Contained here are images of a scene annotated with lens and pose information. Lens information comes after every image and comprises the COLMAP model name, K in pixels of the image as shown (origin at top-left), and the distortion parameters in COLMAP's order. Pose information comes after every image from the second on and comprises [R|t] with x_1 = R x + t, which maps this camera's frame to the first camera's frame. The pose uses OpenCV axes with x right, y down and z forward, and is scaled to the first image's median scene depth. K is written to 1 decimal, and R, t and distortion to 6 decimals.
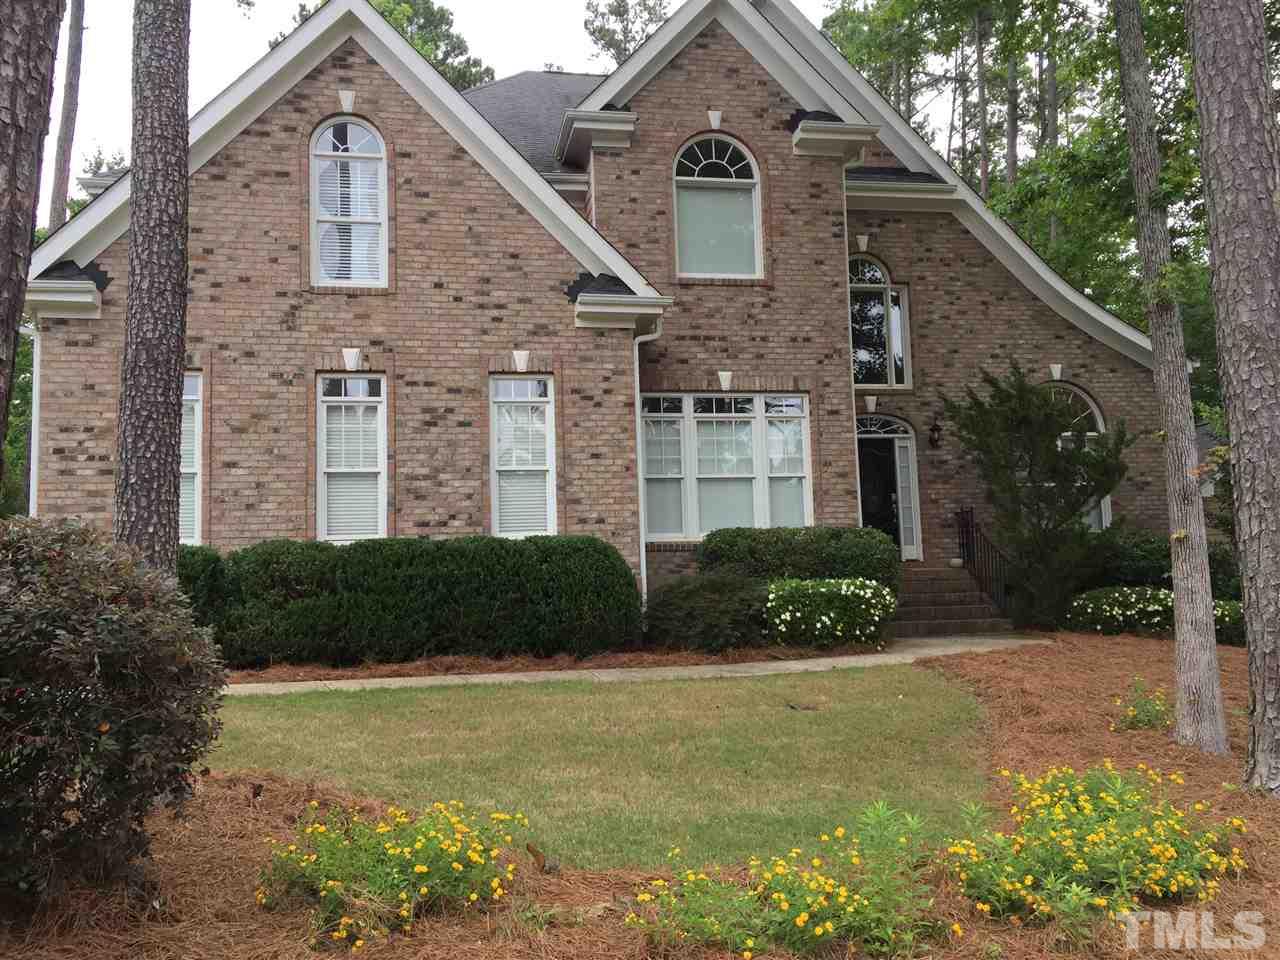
lens RADIAL K [[635.0, 0, 638.4], [0, 635.0, 488.6], [0, 0, 1]] dist [0.035631, 0.000070]
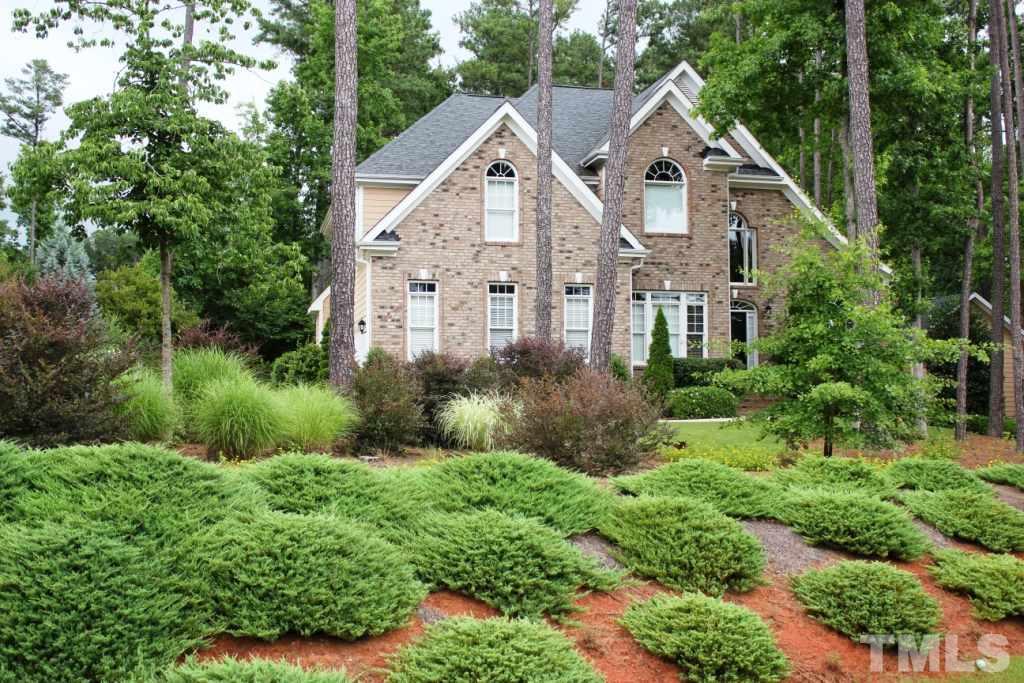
lens RADIAL K [[583.6, 0, 511.7], [0, 583.6, 336.8], [0, 0, 1]] dist [-0.001644, -0.001745]
pose [[0.998950, 0.027458, 0.036679, -0.409581], [-0.028845, 0.998867, 0.037844, -0.062744], [-0.035598, -0.038862, 0.998610, -0.806843]]
